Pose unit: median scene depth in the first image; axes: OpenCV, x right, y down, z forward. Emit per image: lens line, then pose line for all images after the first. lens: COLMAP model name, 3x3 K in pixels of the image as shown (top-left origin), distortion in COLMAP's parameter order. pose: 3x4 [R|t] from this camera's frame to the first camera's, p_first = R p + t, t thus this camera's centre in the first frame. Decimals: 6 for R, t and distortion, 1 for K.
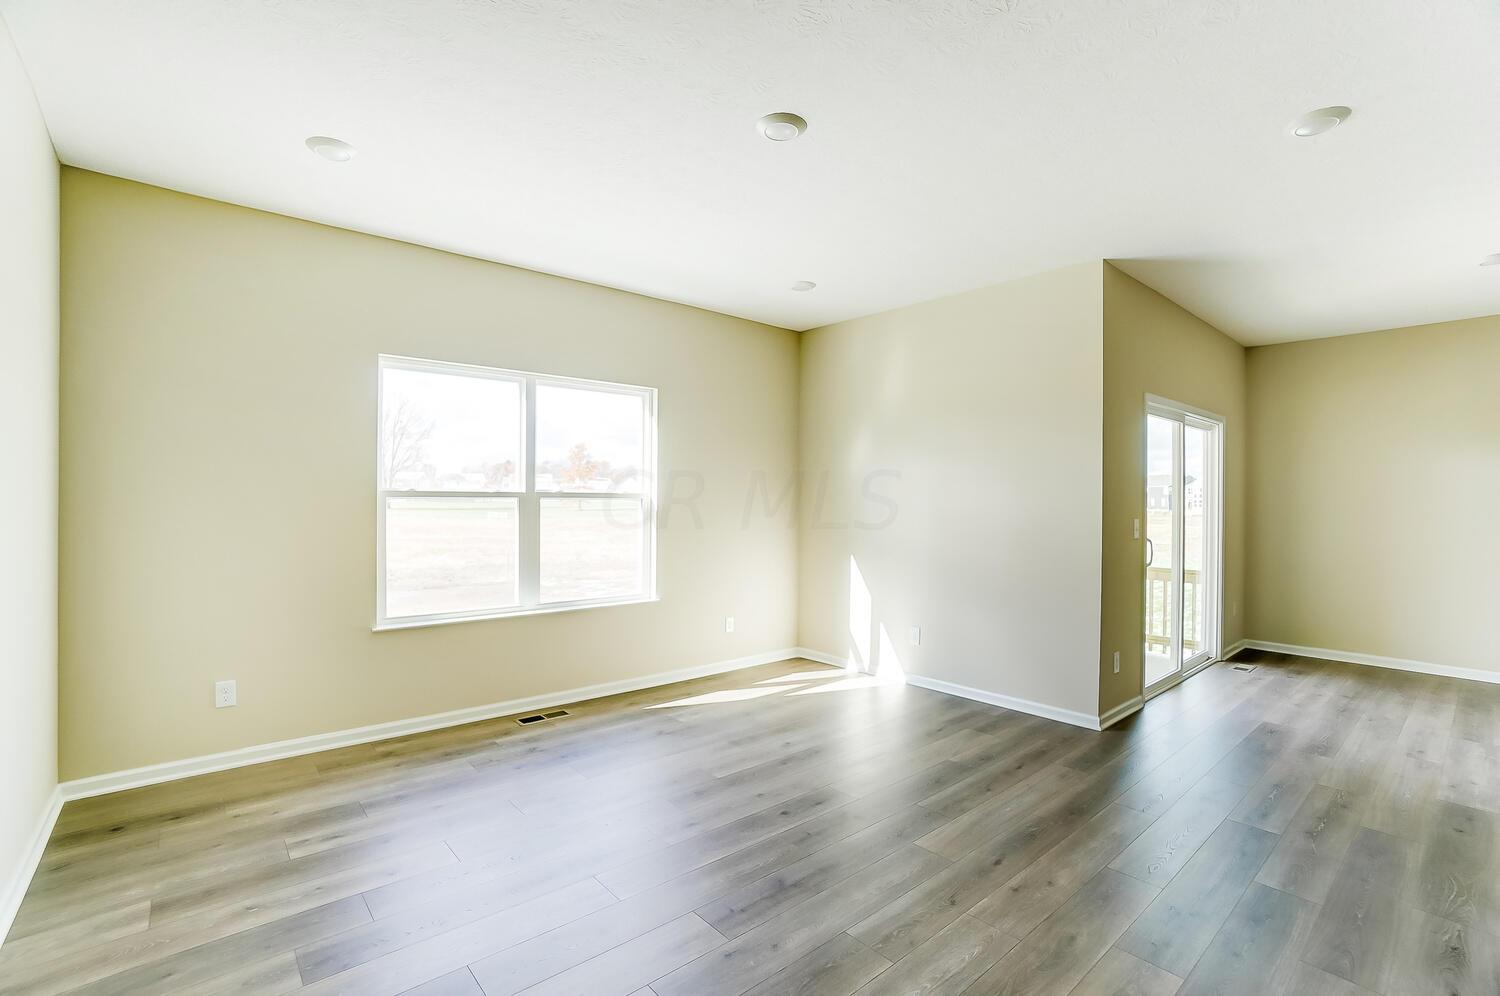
lens RADIAL K [[651.3, 0, 750.0], [0, 651.3, 498.0], [0, 0, 1]] dist [-0.028248, 0.000360]
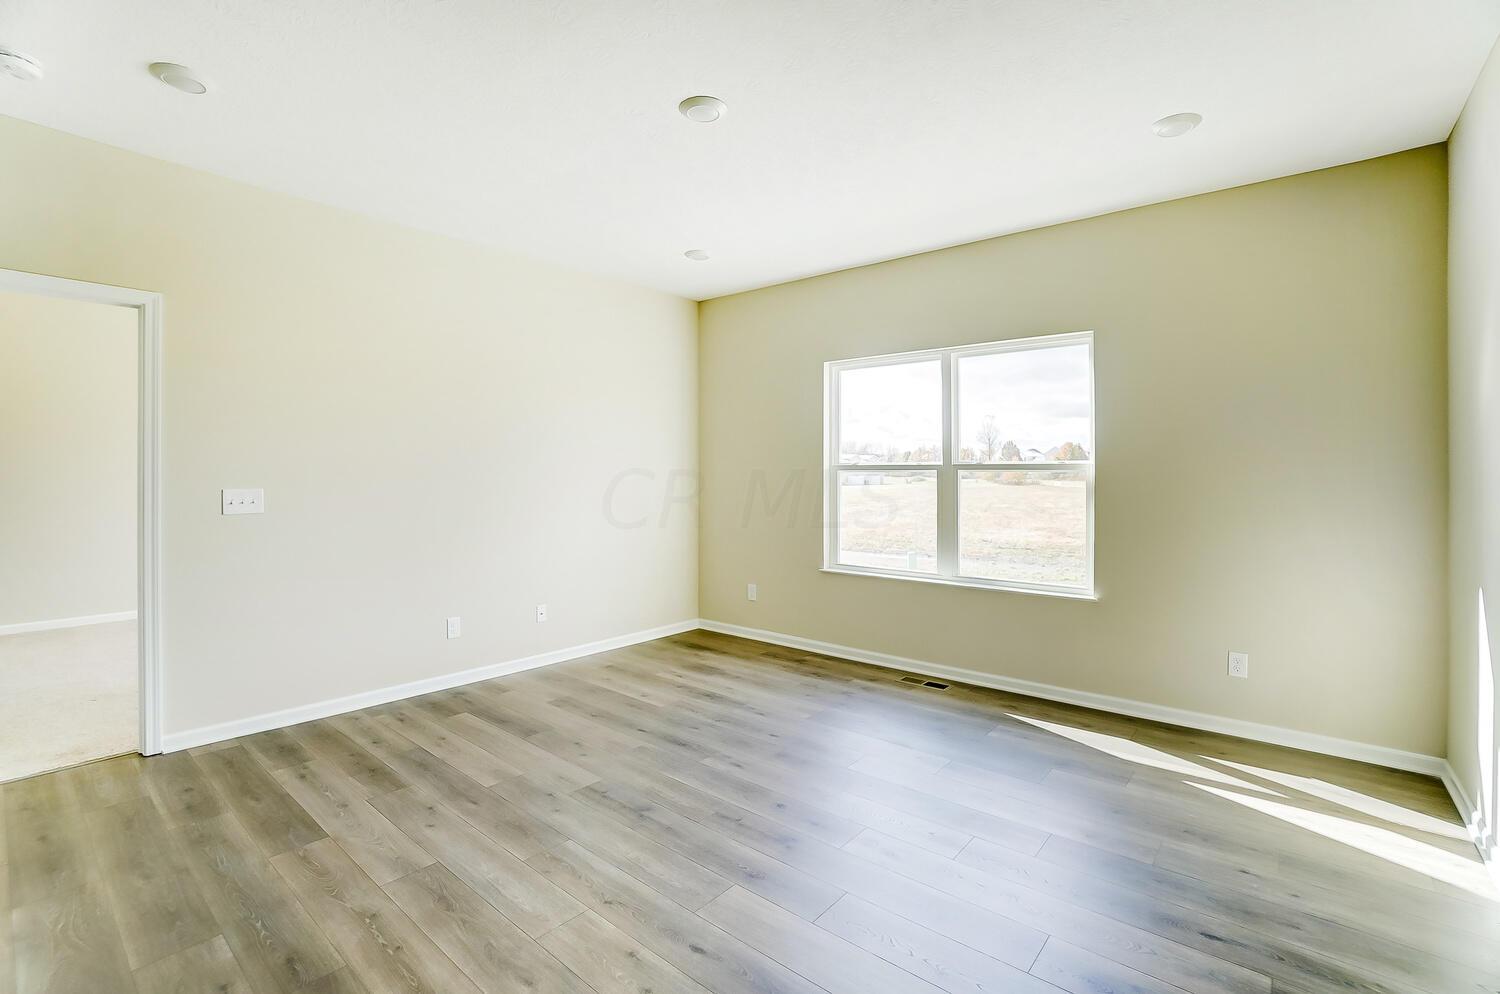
lens RADIAL K [[664.3, 0, 745.9], [0, 664.3, 483.2], [0, 0, 1]] dist [-0.028552, 0.000356]
pose [[0.160766, -0.000683, -0.986992, 0.654474], [0.011768, 0.999930, 0.001225, 0.015518], [0.986922, -0.011811, 0.160763, 0.538465]]
